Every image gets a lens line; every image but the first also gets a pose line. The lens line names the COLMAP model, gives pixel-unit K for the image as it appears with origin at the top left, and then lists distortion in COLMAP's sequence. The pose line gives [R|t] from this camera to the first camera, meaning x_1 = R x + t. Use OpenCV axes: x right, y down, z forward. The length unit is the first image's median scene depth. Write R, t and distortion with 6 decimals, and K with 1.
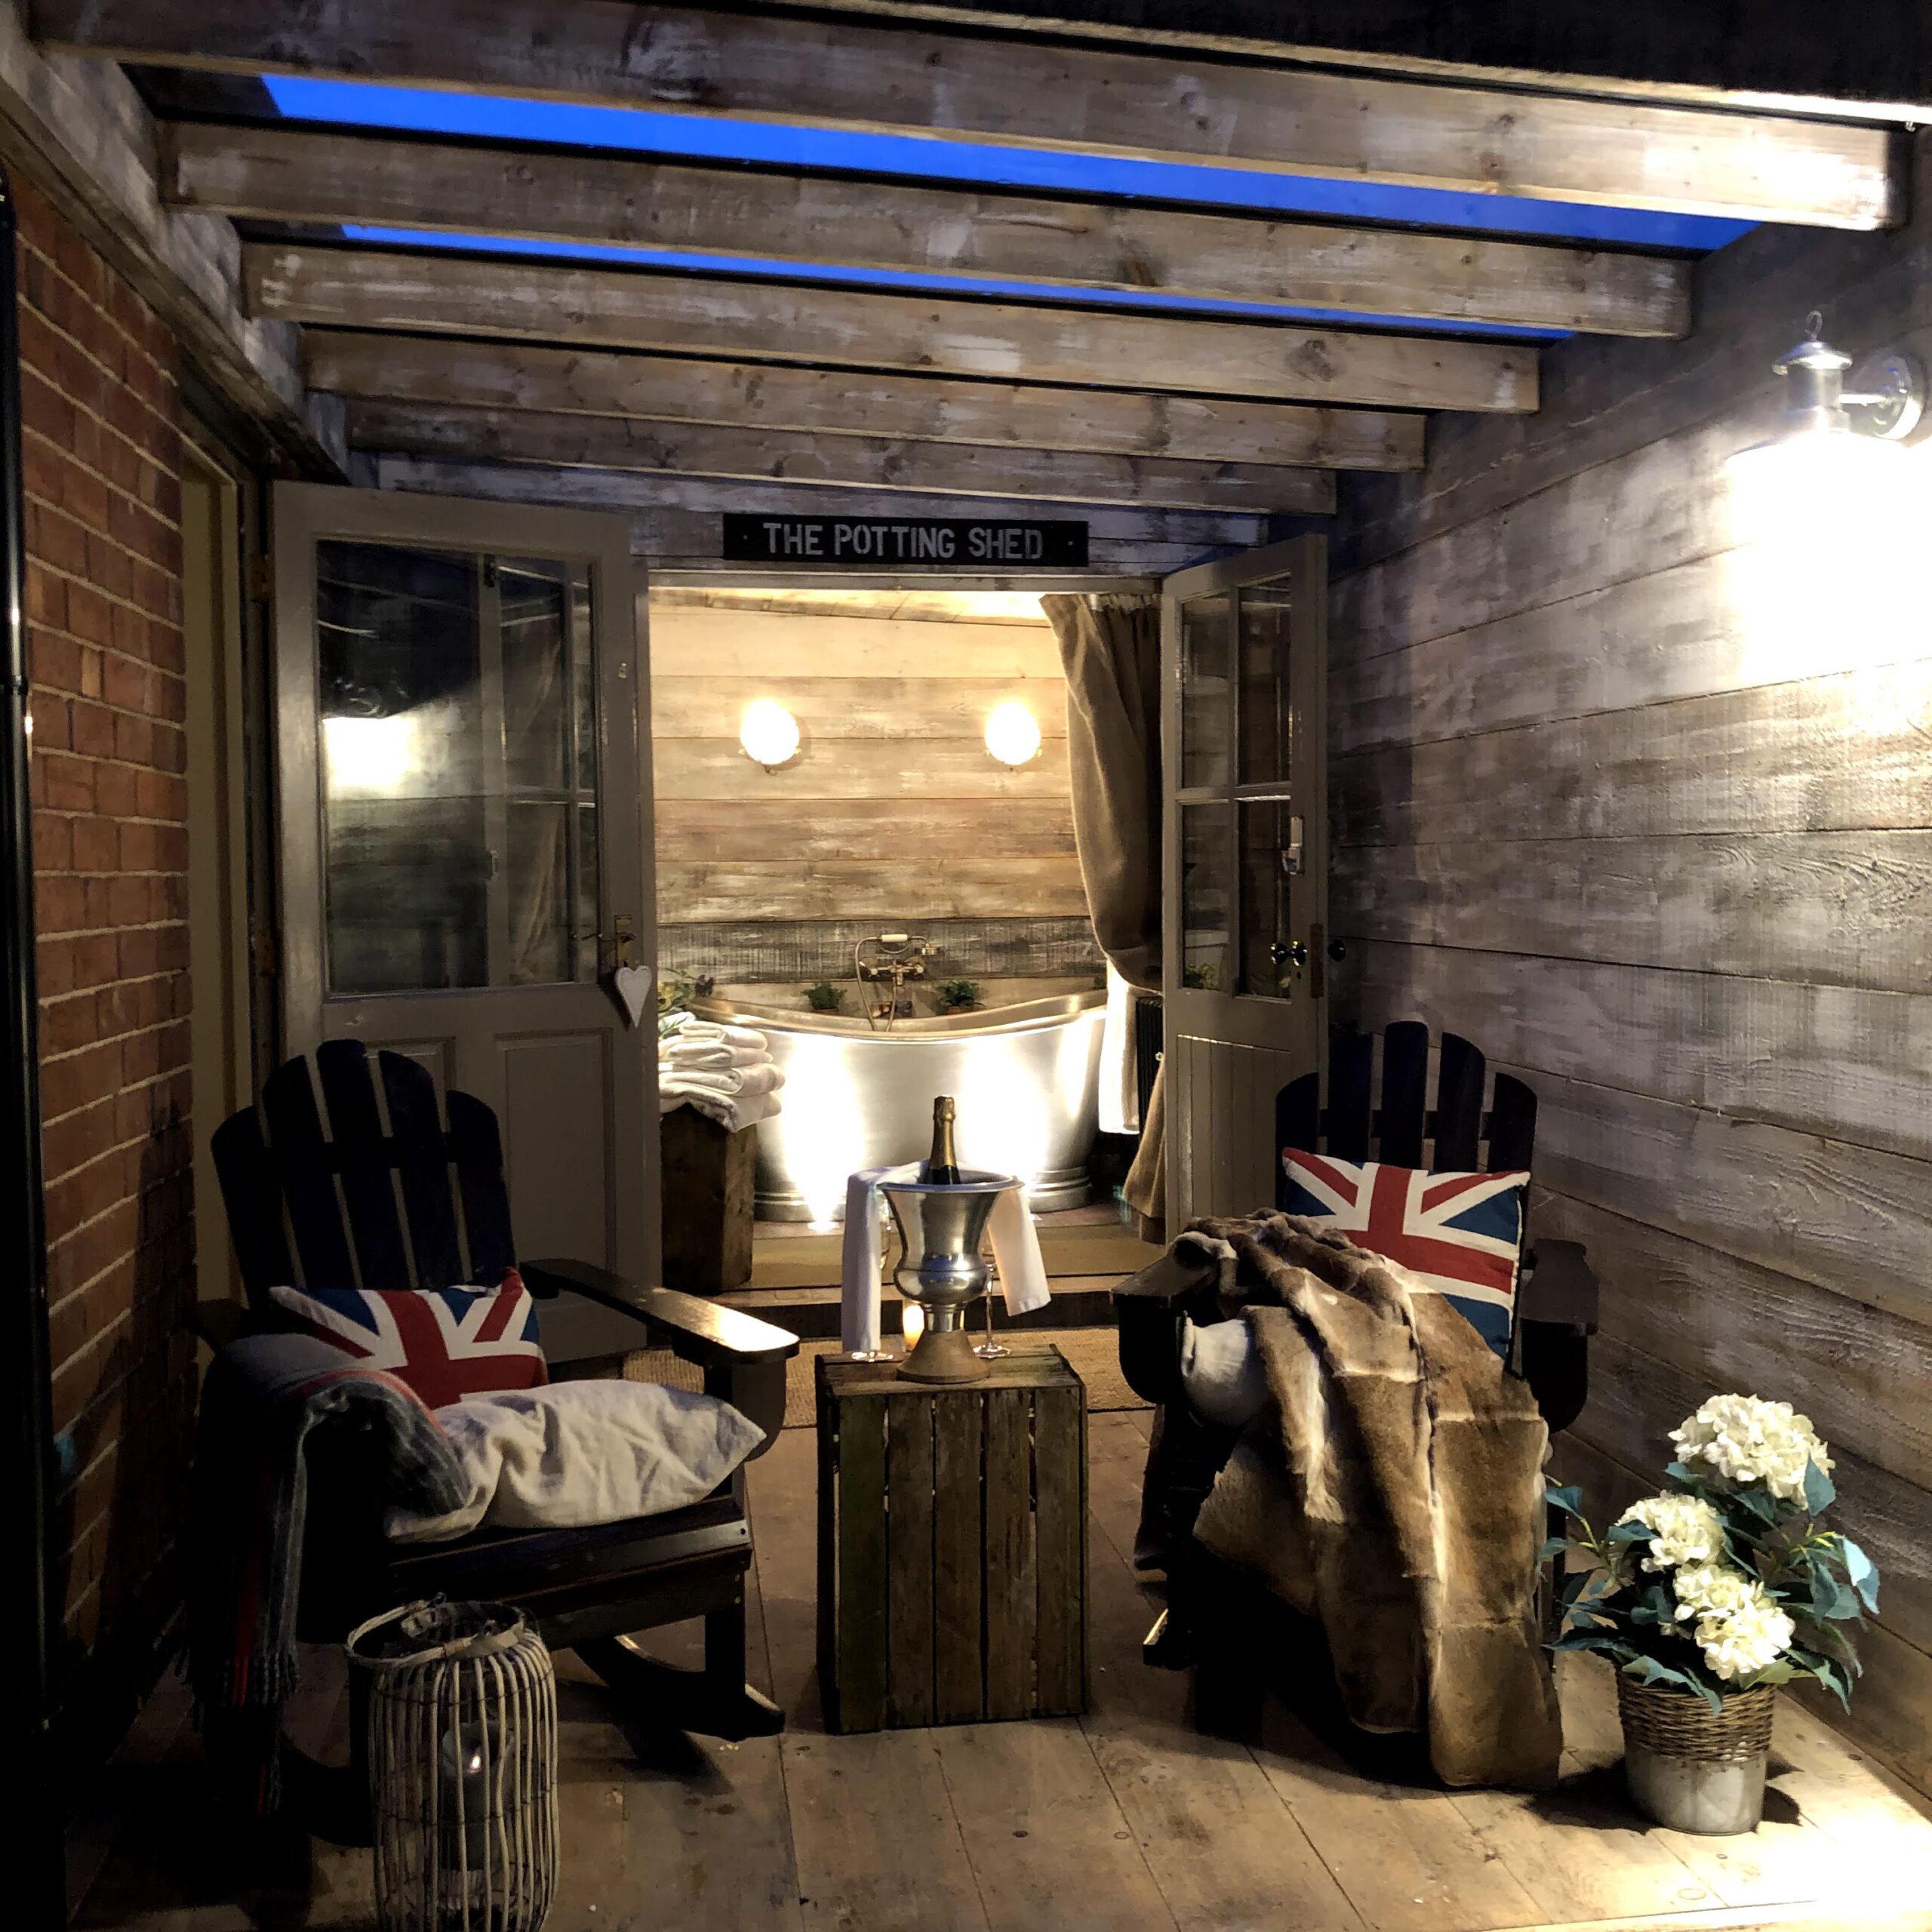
lens RADIAL K [[2109.0, 0, 966.0], [0, 2109.0, 966.0], [0, 0, 1]] dist [0.169163, -0.612999]
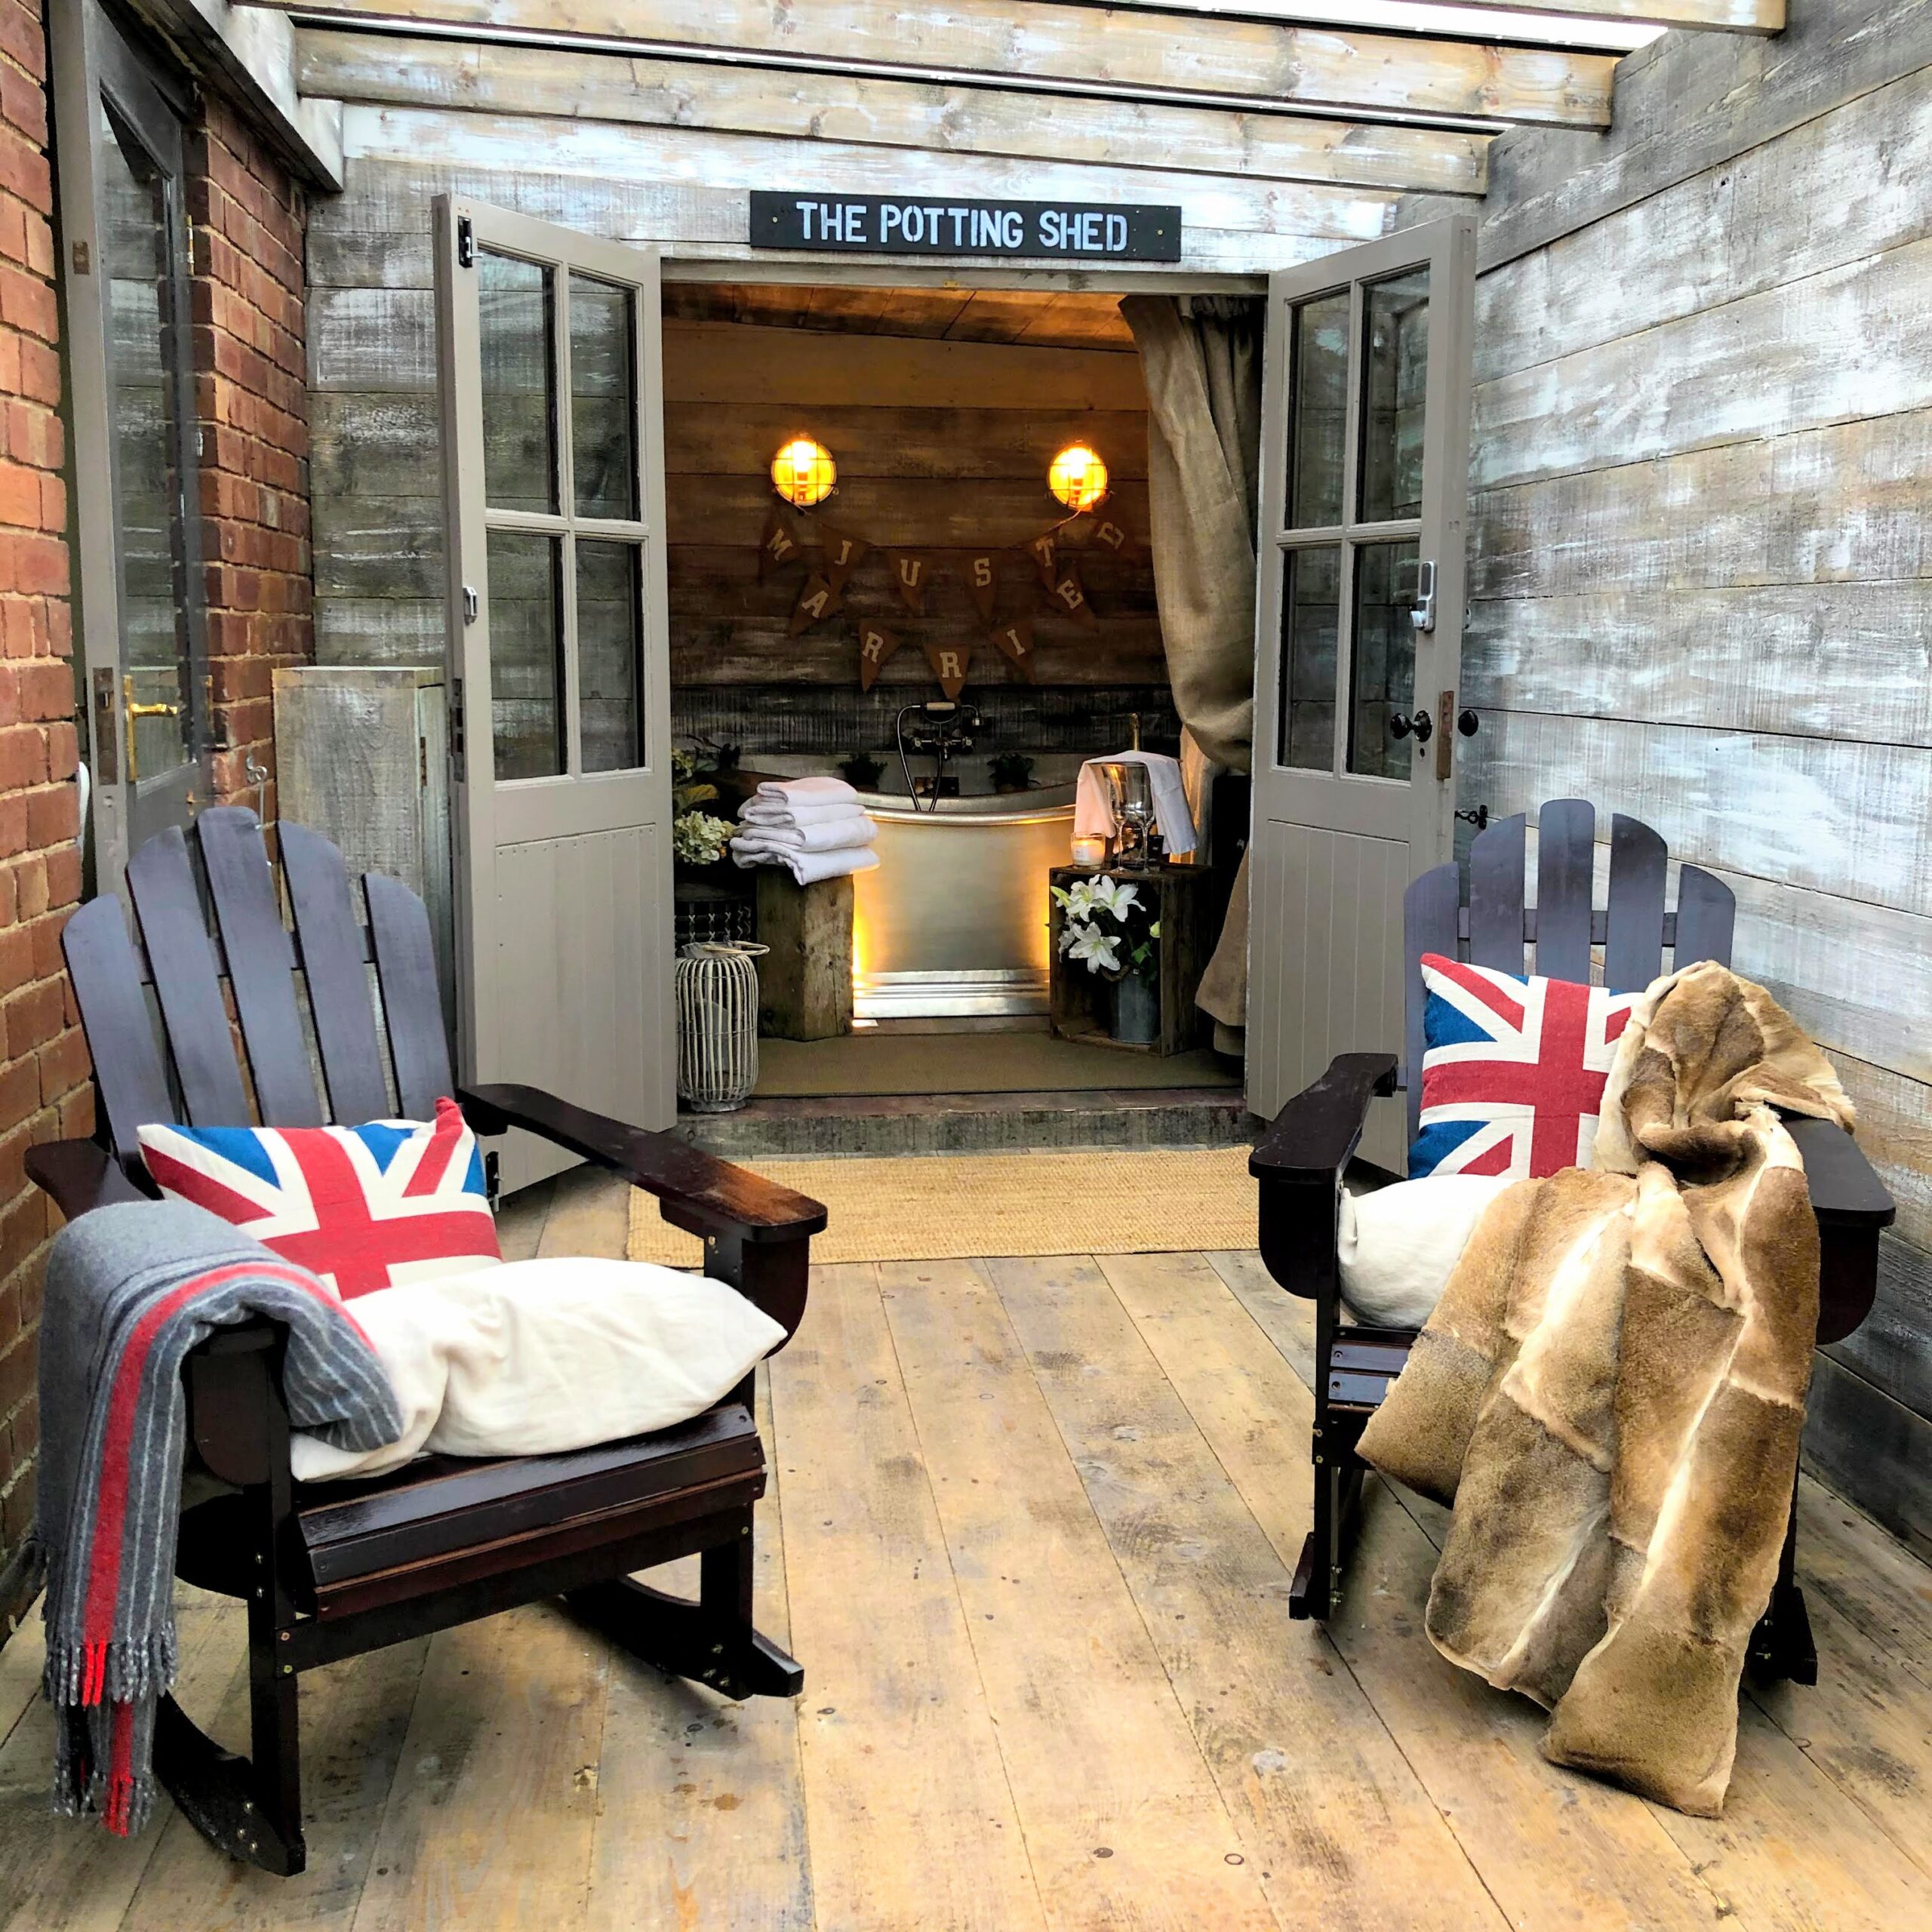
lens RADIAL K [[2109.0, 0, 966.0], [0, 2109.0, 966.0], [0, 0, 1]] dist [0.169163, -0.612999]
pose [[0.999697, 0.018155, -0.016650, -0.008492], [-0.016309, 0.994335, 0.105029, 0.002700], [0.018462, -0.104726, 0.994330, 0.127724]]
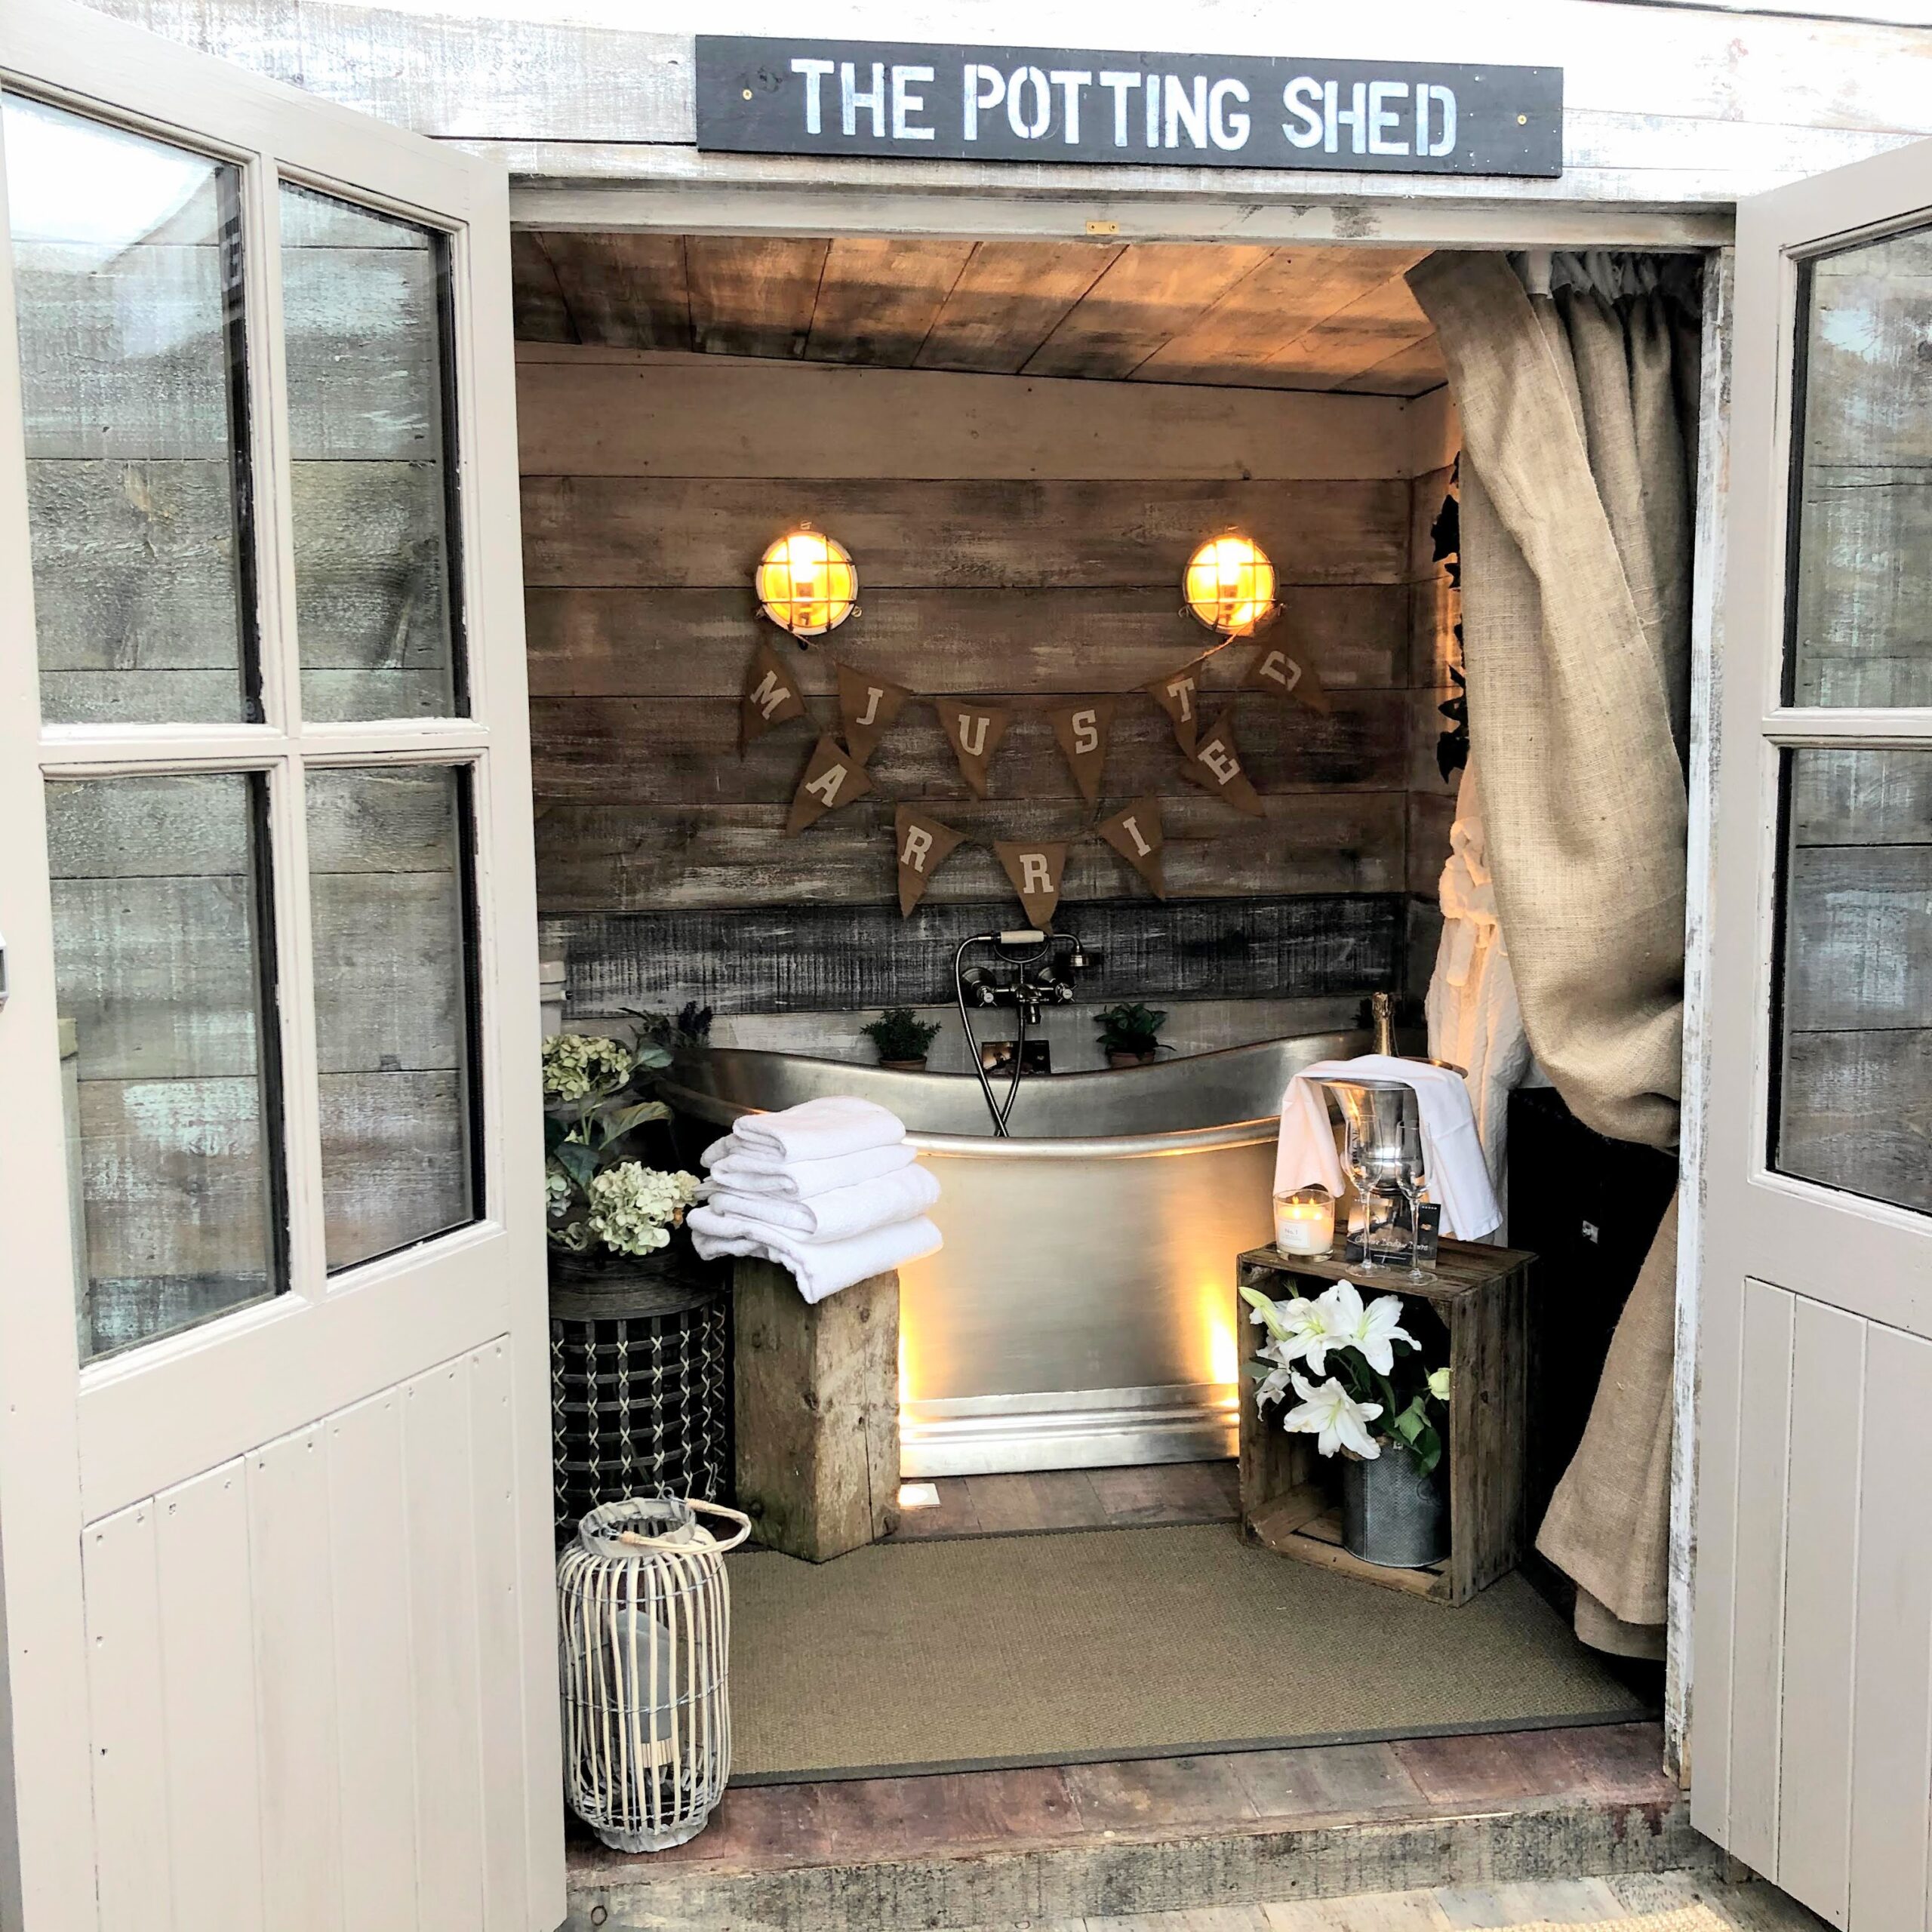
lens RADIAL K [[2079.7, 0, 966.0], [0, 2079.7, 966.0], [0, 0, 1]] dist [0.148295, -0.415298]
pose [[0.999856, 0.003885, -0.016536, -0.053923], [-0.002668, 0.997329, 0.072997, -0.063379], [0.016775, -0.072943, 0.997195, 0.579367]]
